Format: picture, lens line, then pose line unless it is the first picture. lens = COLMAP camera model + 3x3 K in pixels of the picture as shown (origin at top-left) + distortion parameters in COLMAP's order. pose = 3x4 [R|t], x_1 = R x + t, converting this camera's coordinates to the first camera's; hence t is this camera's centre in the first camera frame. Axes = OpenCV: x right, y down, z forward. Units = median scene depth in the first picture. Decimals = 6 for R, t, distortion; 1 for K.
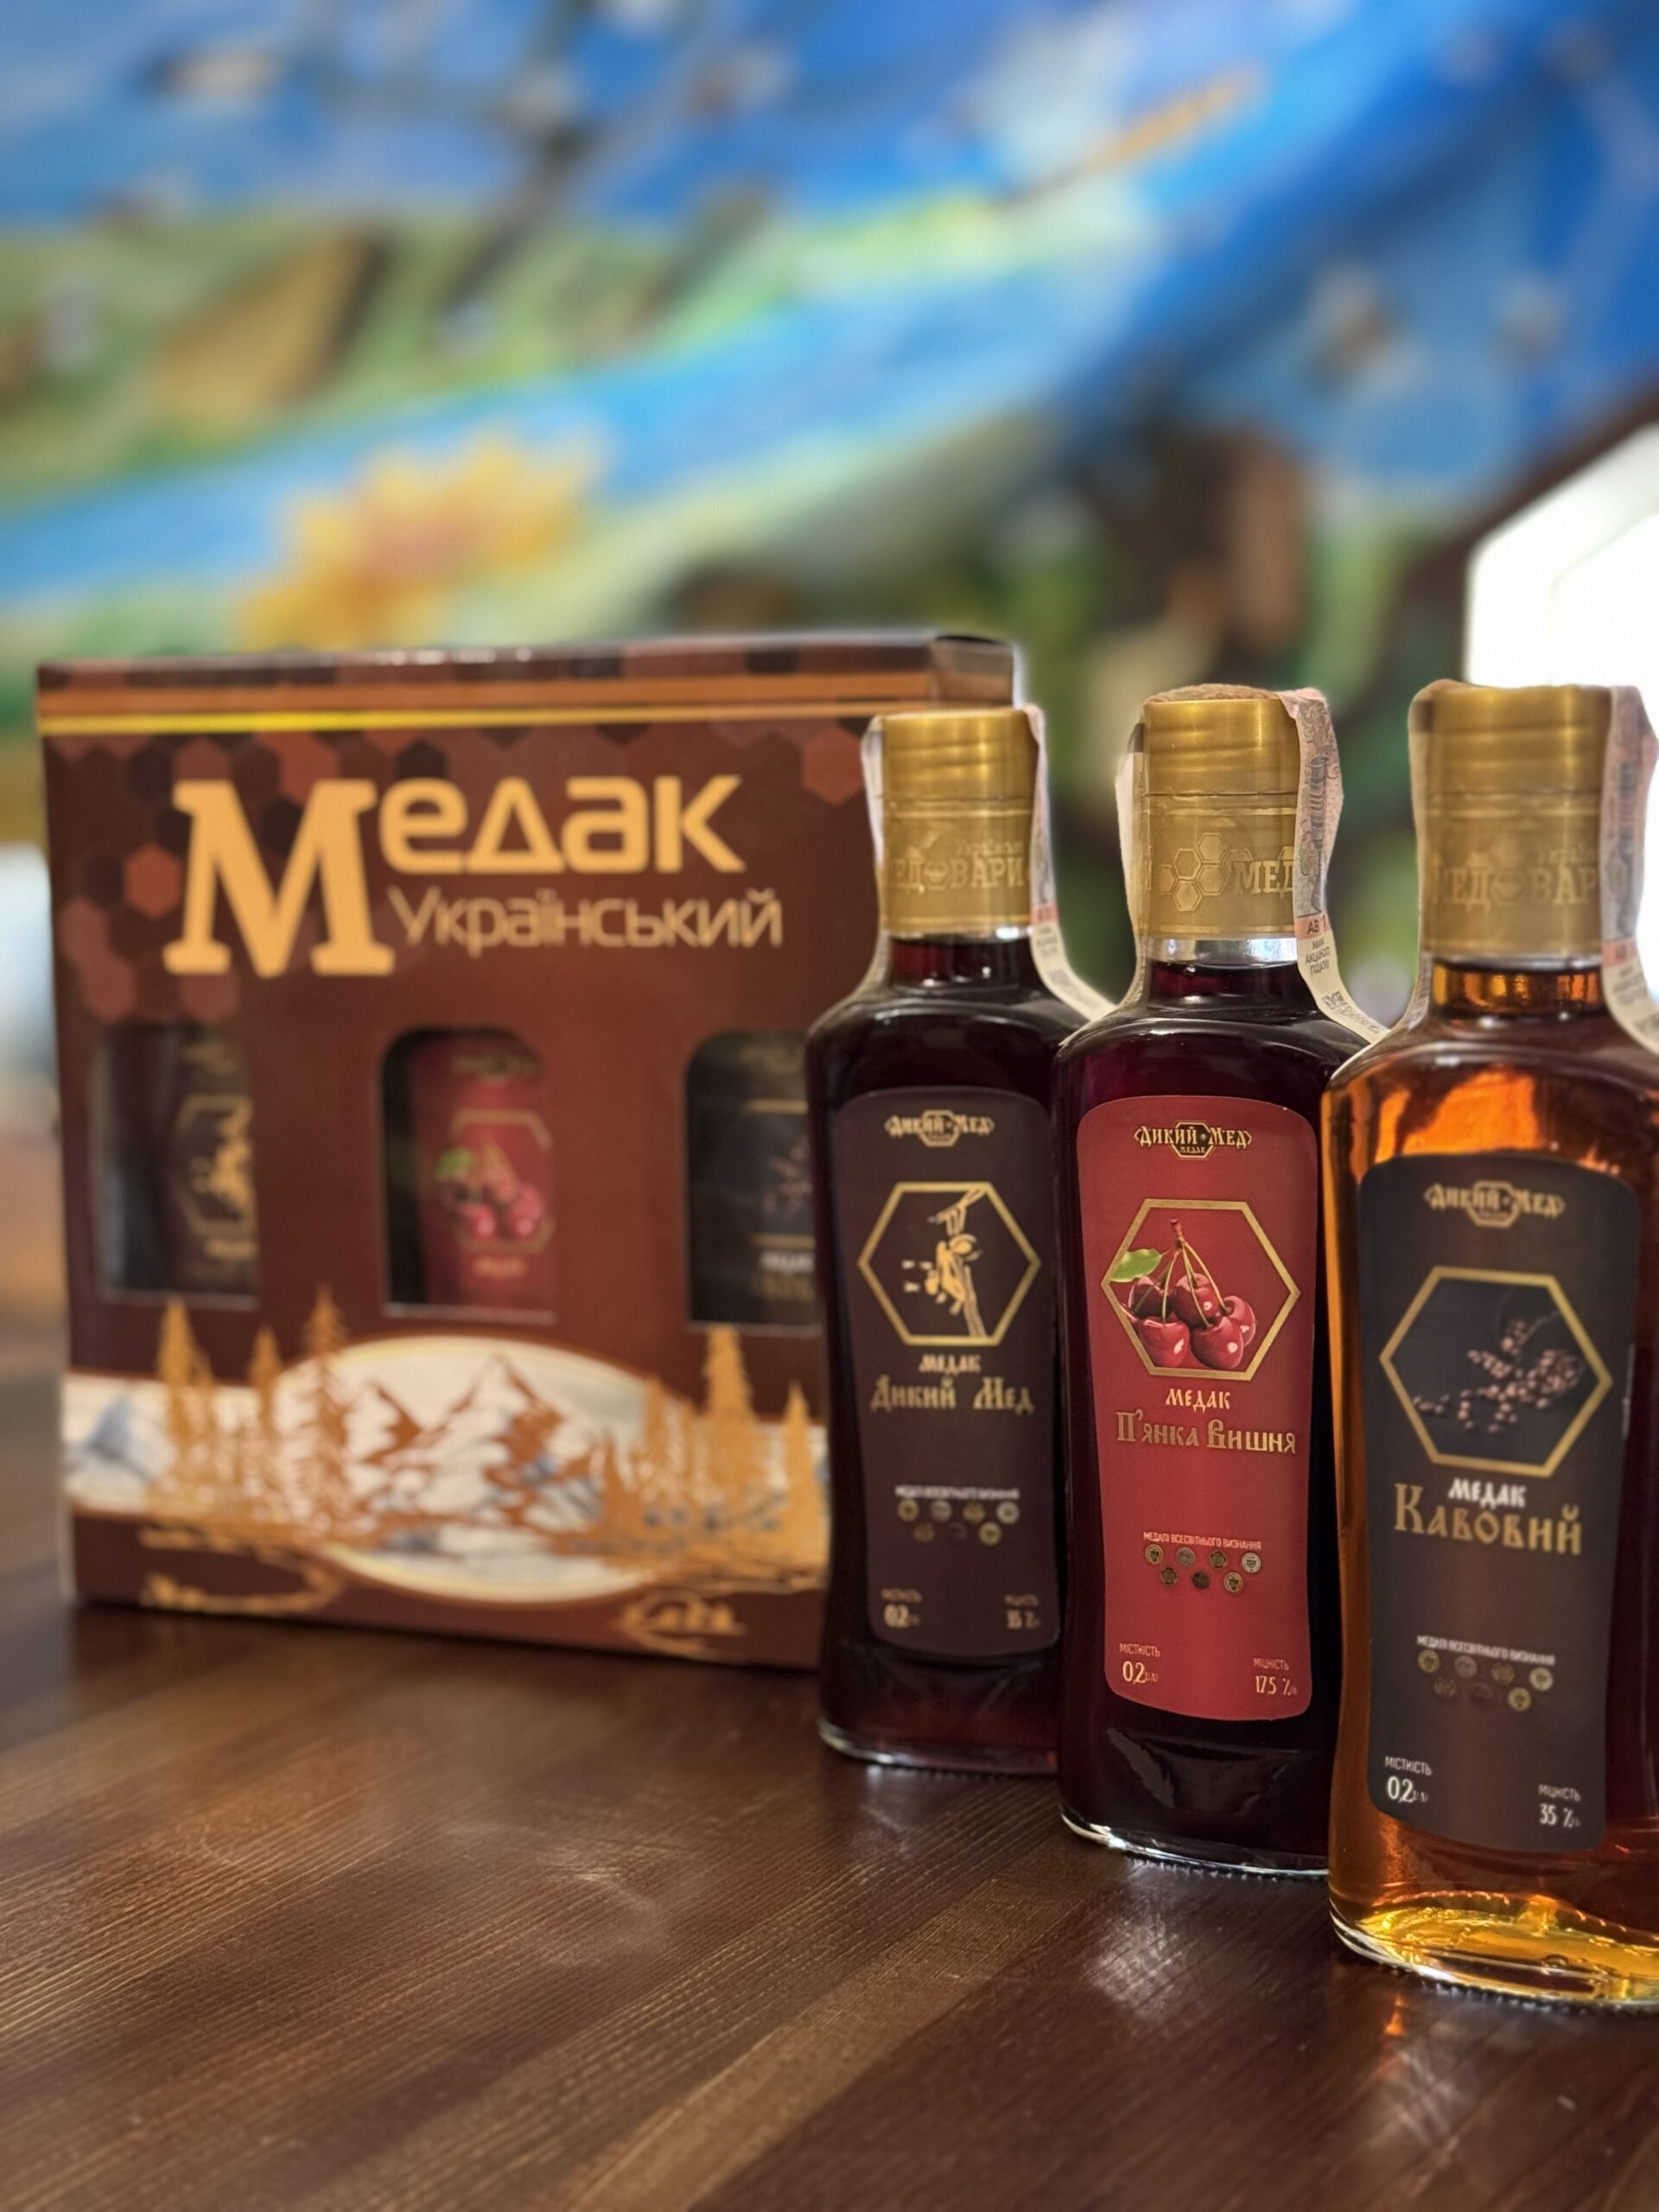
lens RADIAL K [[3140.8, 0, 829.5], [0, 3140.8, 1106.0], [0, 0, 1]] dist [0.137102, -0.037624]
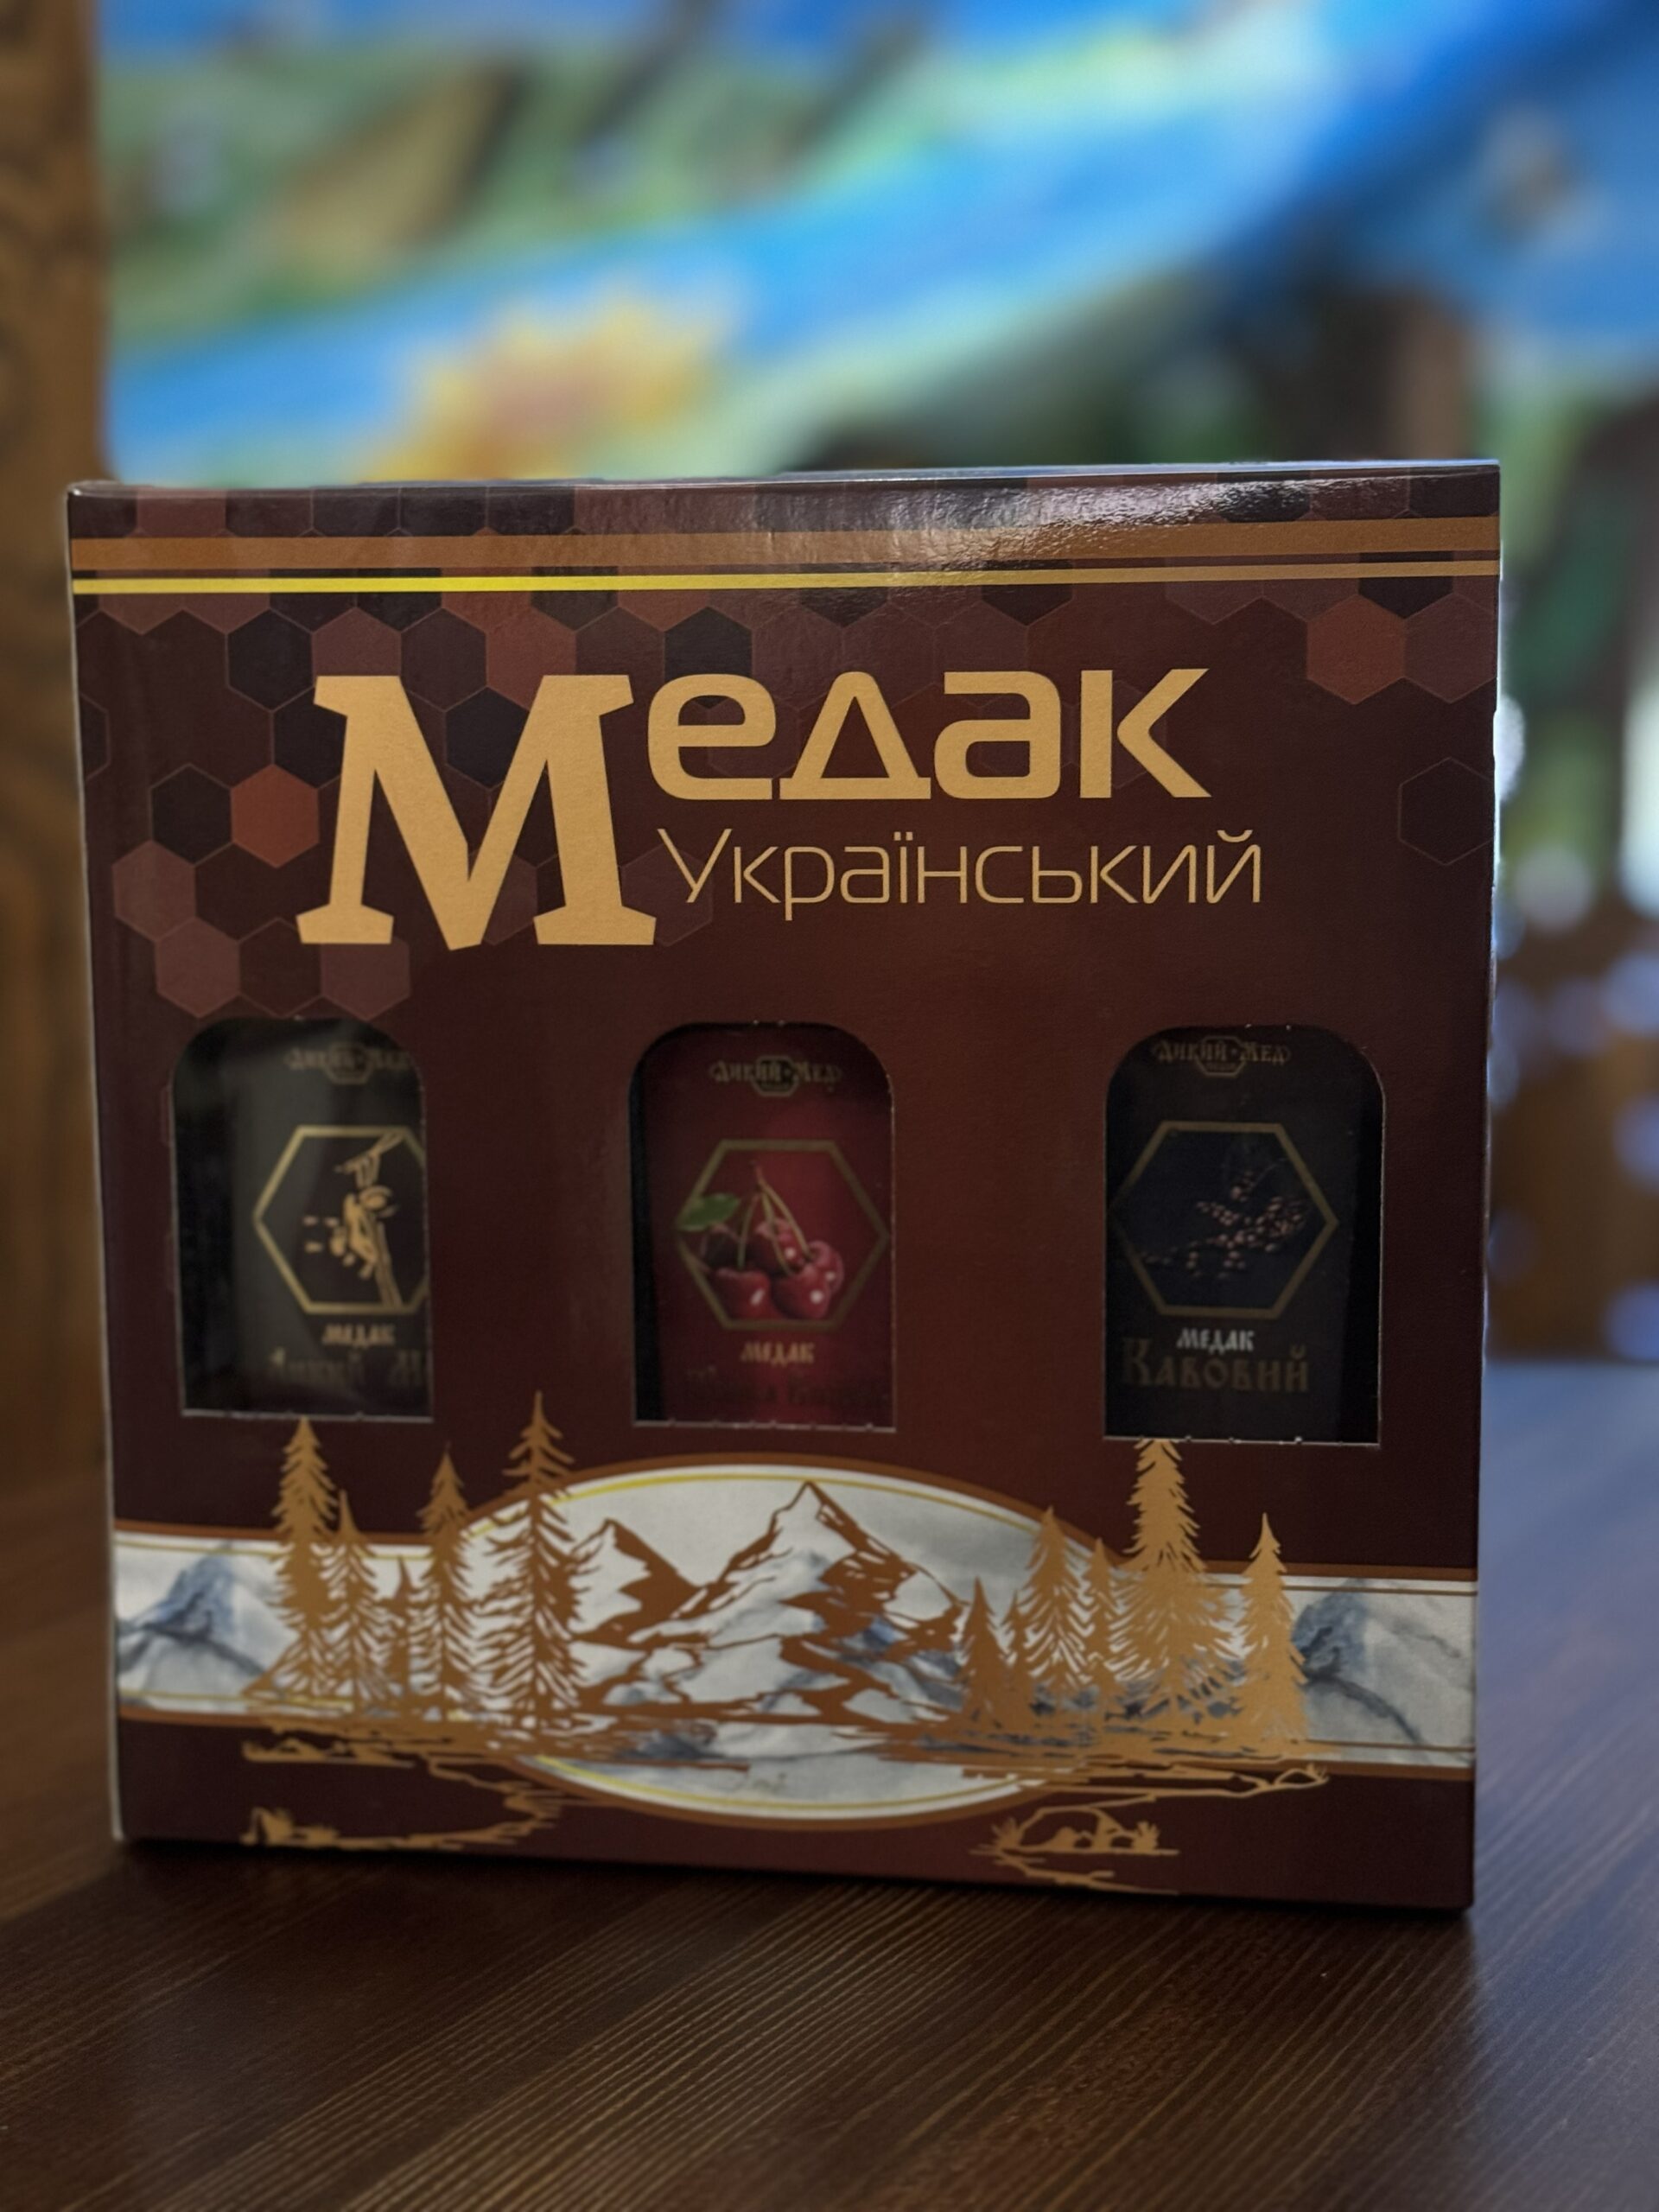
lens RADIAL K [[3140.8, 0, 829.5], [0, 3140.8, 1106.0], [0, 0, 1]] dist [0.137102, -0.037624]
pose [[0.974699, -0.022574, 0.222378, -0.253995], [0.016291, 0.999416, 0.030048, -0.026934], [-0.222927, -0.025665, 0.974497, 0.305129]]
